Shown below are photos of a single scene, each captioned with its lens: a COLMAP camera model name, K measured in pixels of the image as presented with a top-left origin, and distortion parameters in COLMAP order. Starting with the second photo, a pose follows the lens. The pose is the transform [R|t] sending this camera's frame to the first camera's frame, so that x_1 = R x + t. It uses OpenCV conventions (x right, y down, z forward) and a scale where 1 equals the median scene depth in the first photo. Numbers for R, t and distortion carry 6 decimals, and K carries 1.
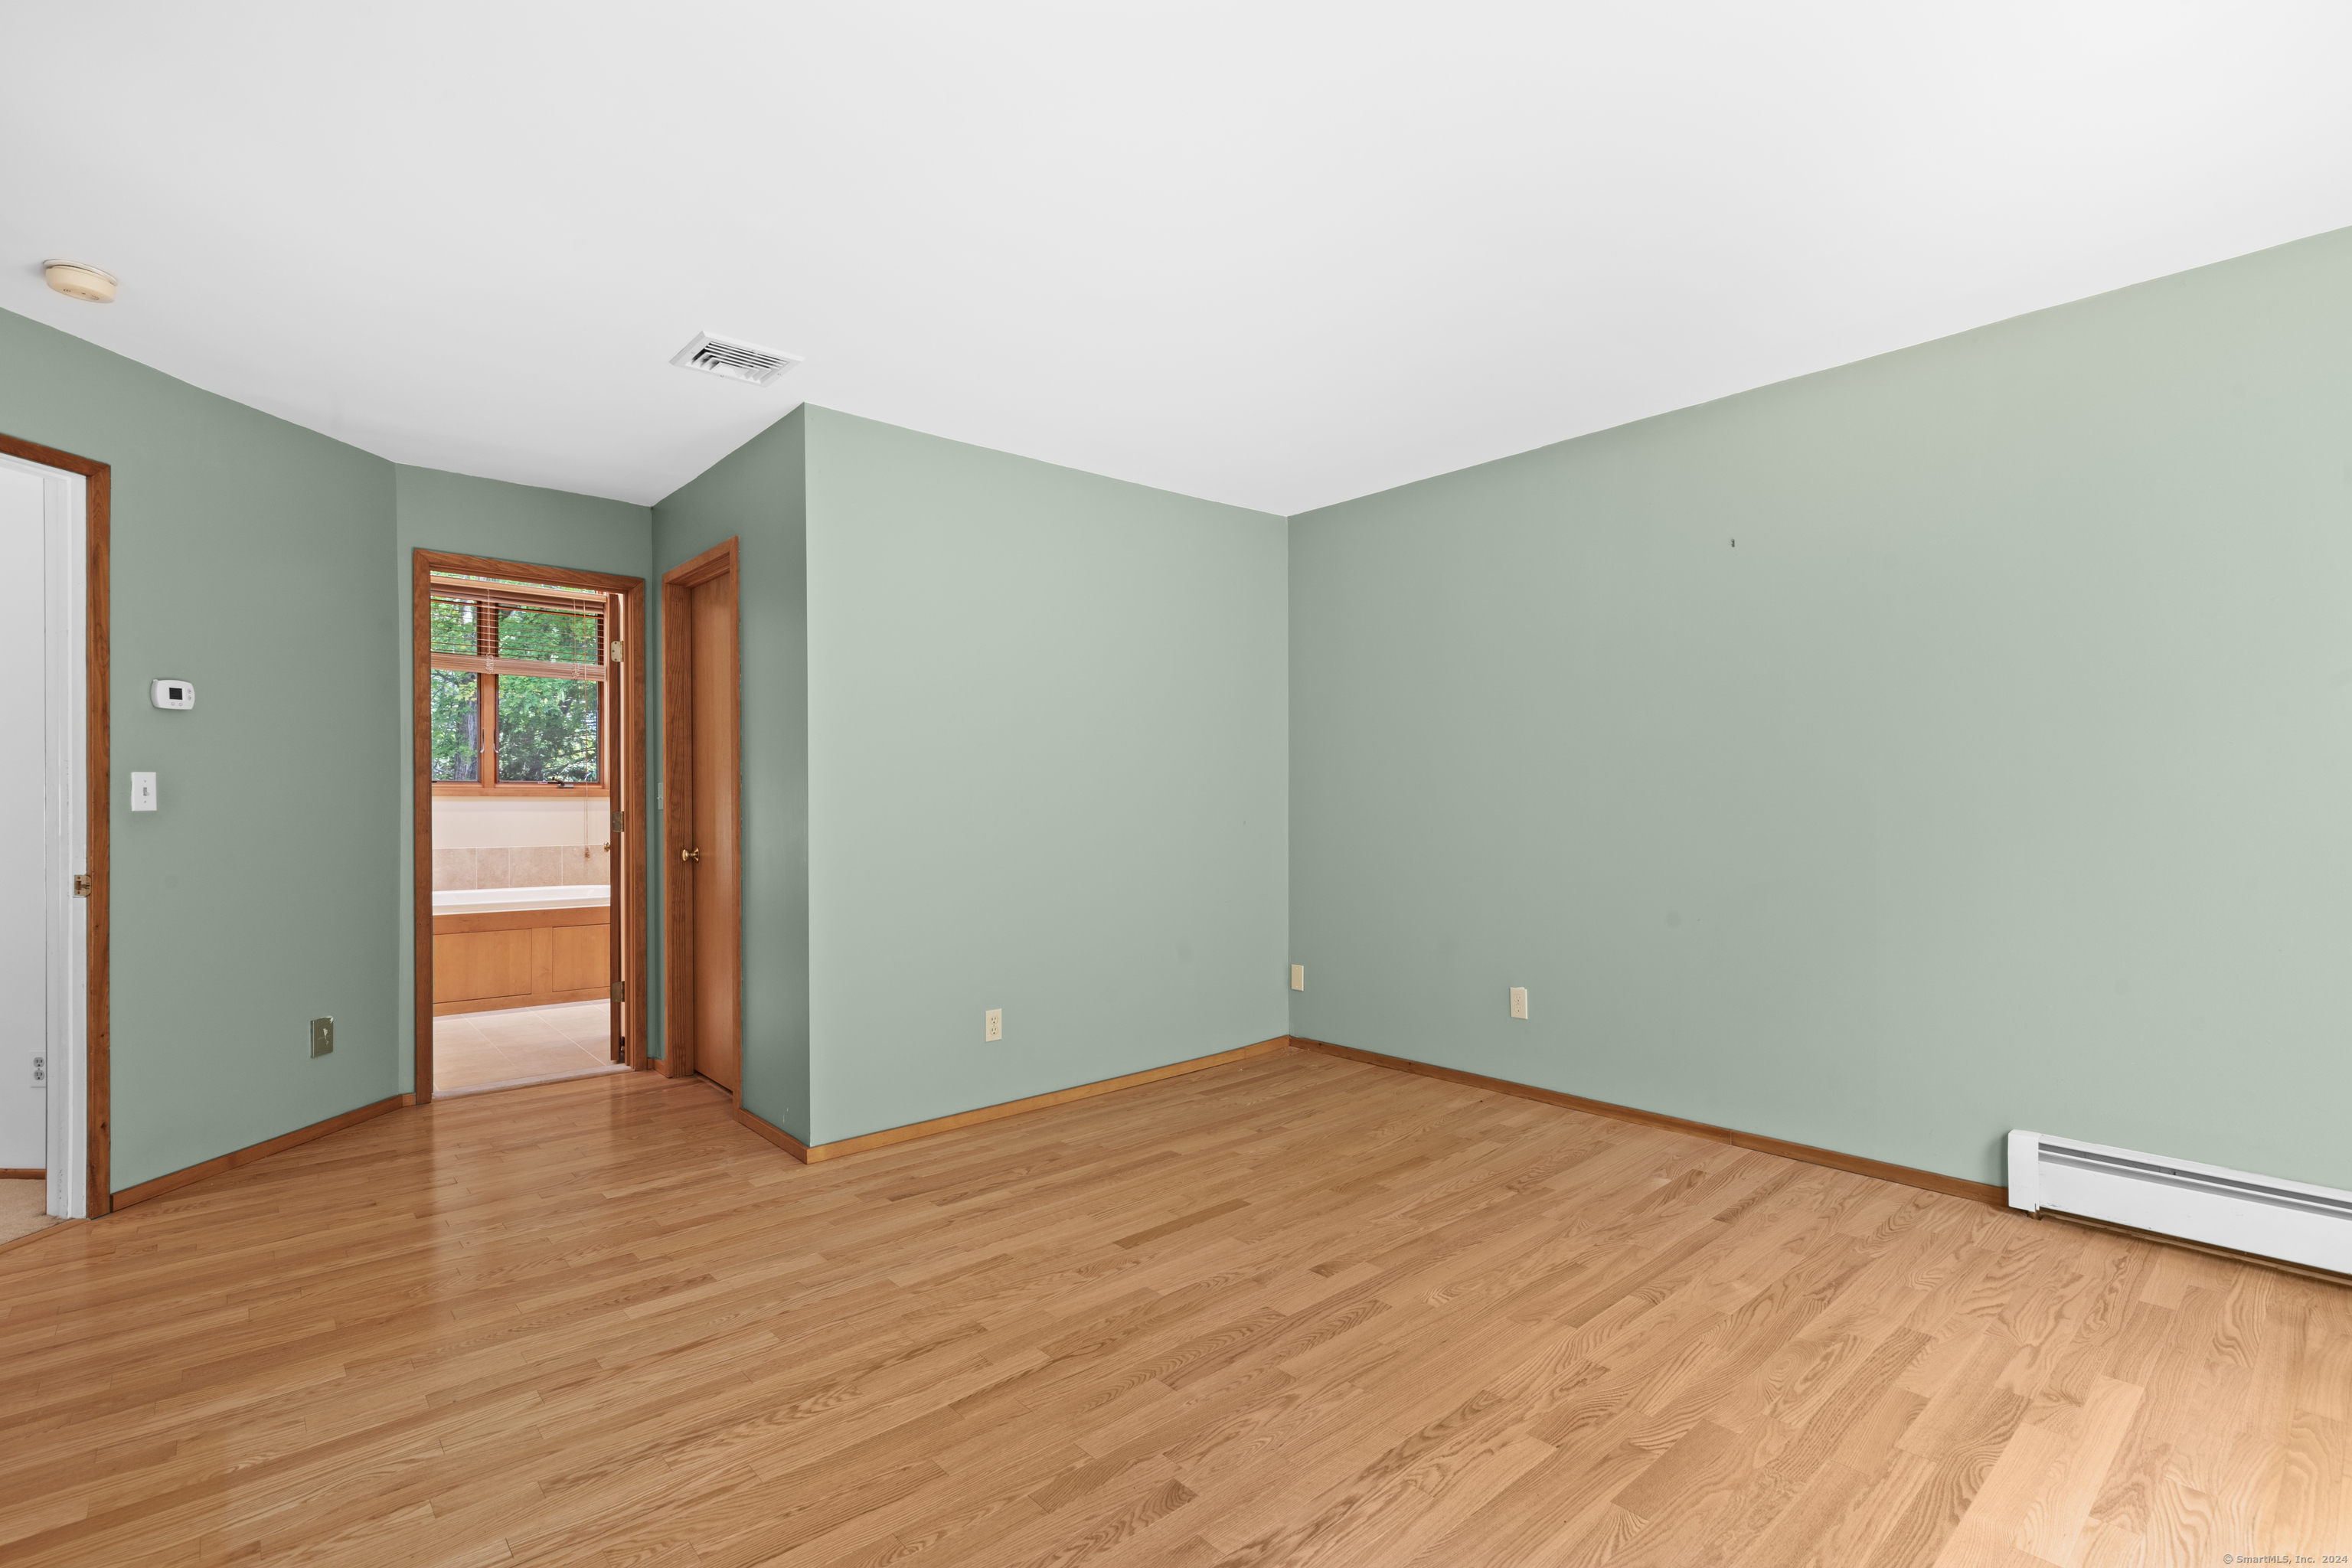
lens RADIAL K [[1083.6, 0, 1176.0], [0, 1083.6, 784.0], [0, 0, 1]] dist [0.002946, -0.000104]
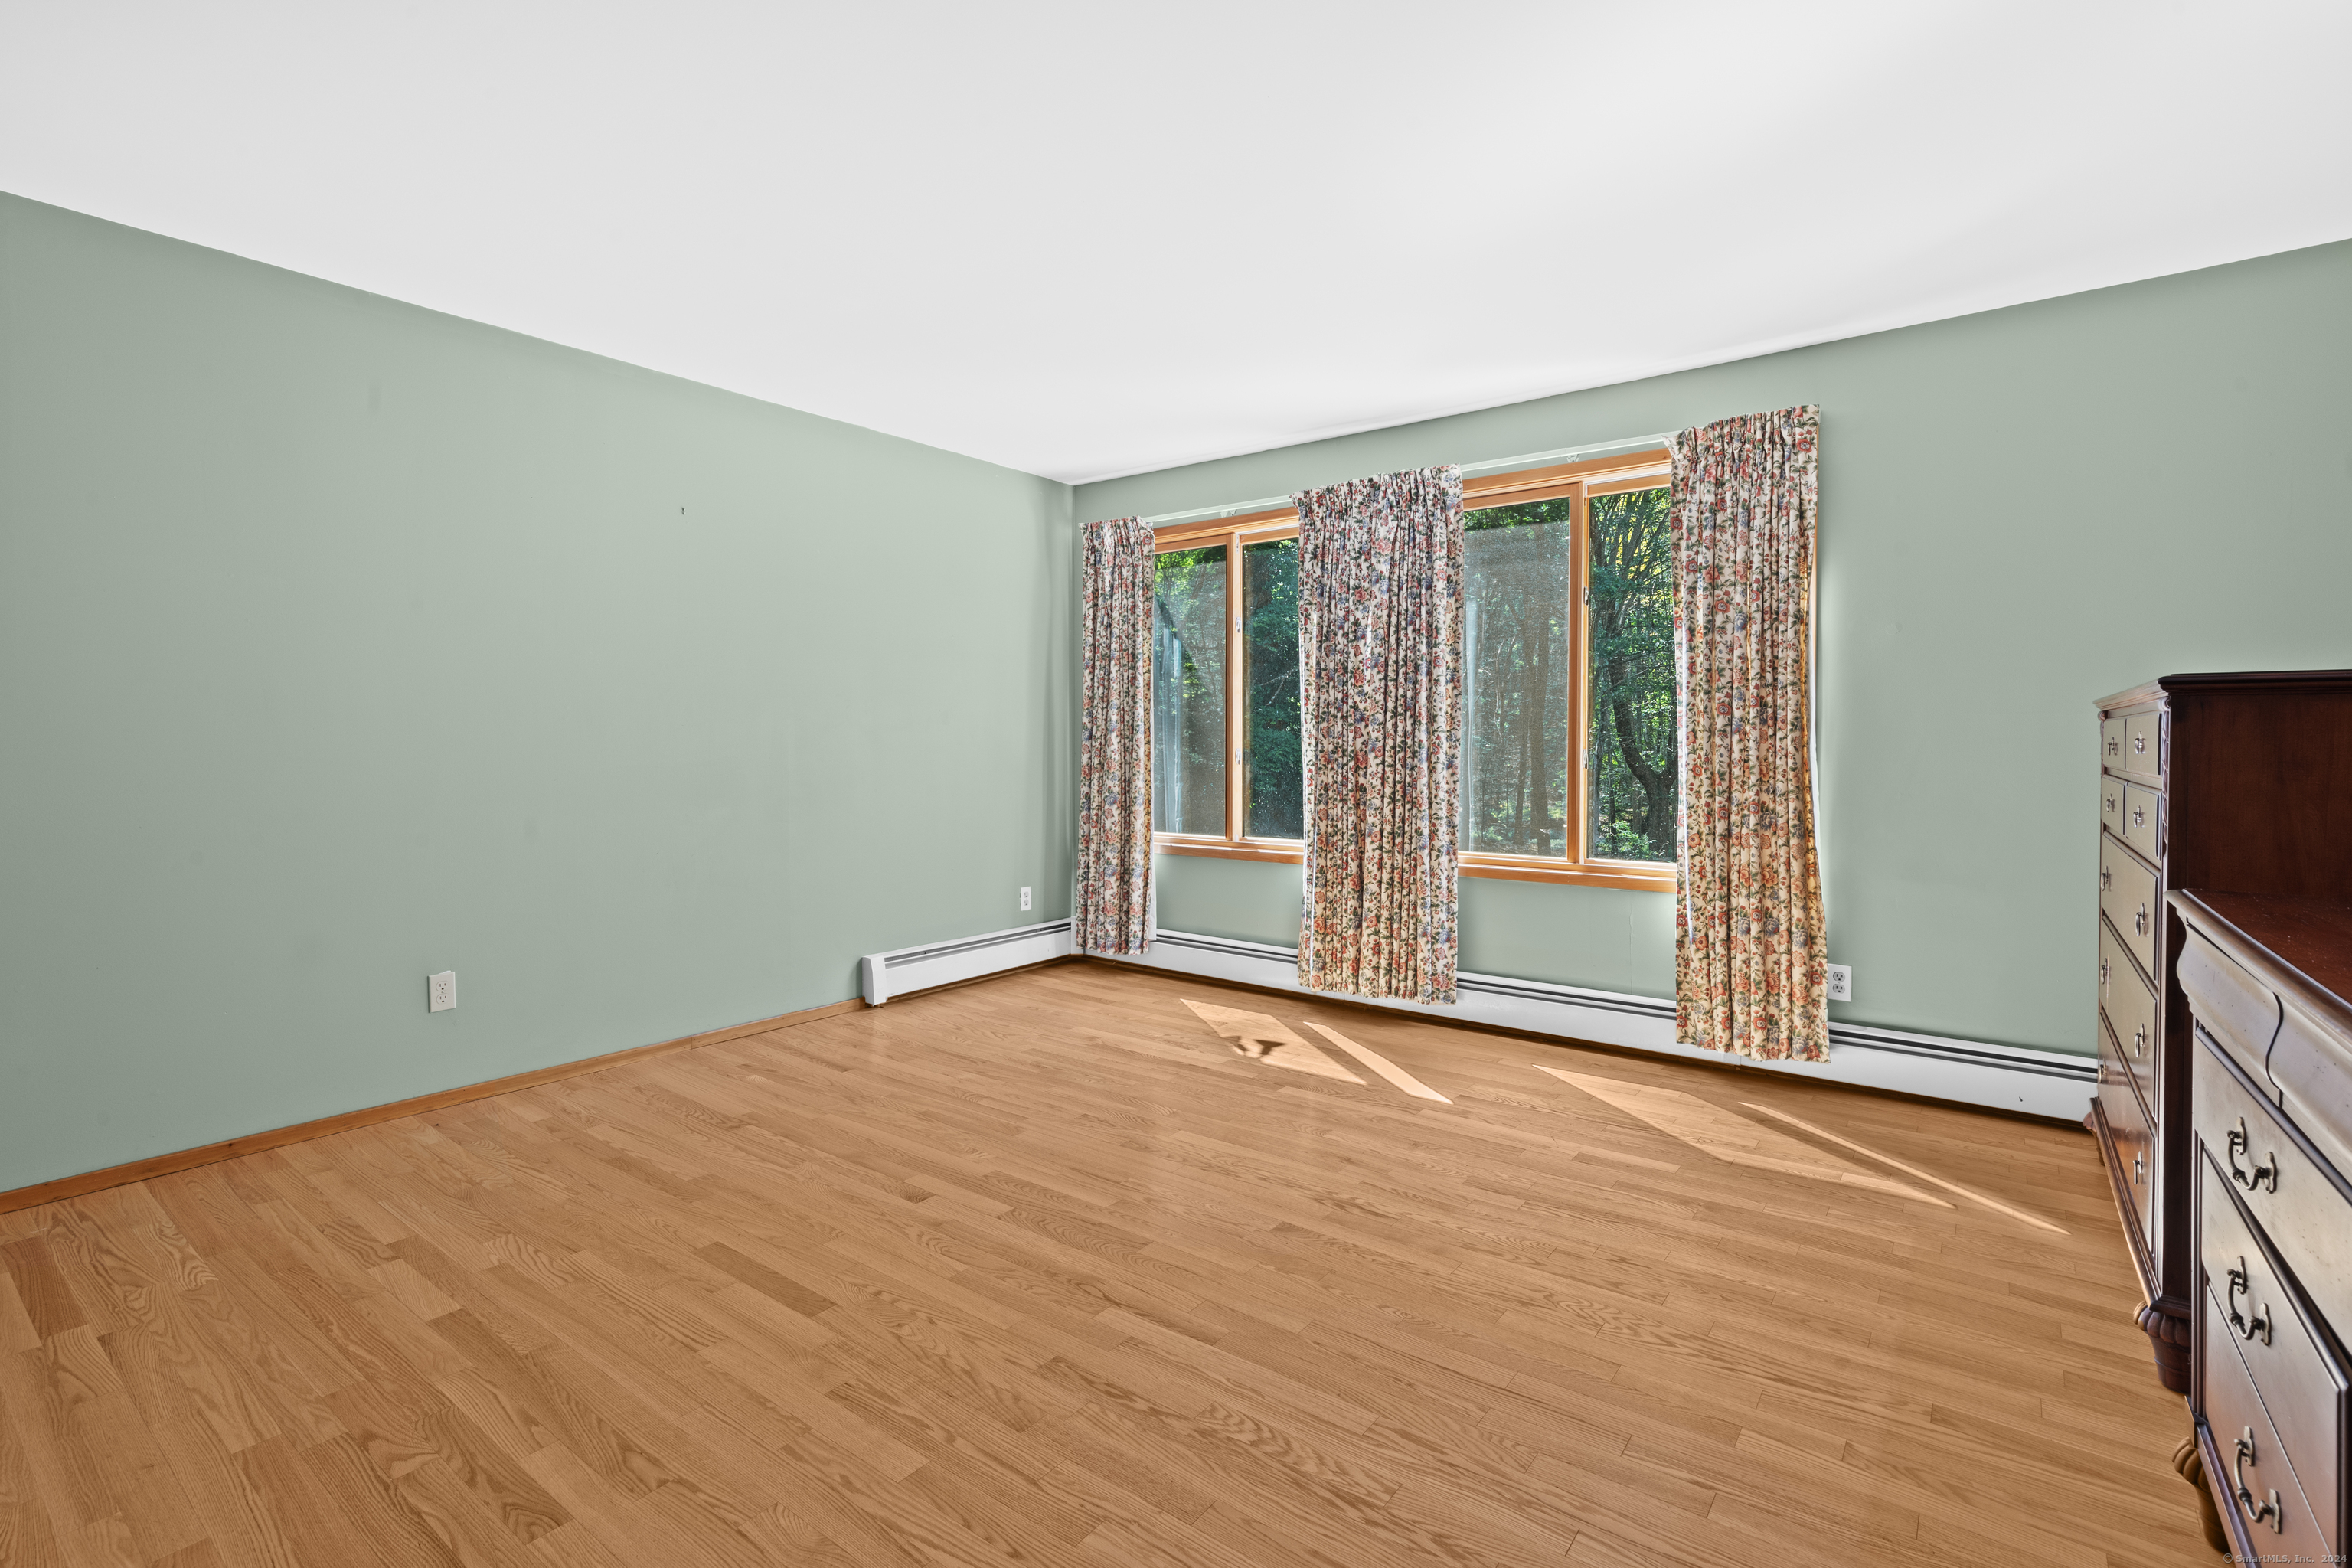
lens RADIAL K [[1077.1, 0, 1180.6], [0, 1077.1, 802.5], [0, 0, 1]] dist [0.003039, -0.000580]
pose [[-0.194996, -0.049339, 0.979562, -0.828608], [-0.009230, 0.998782, 0.048470, 0.020335], [-0.980761, 0.000410, -0.195214, 0.882062]]
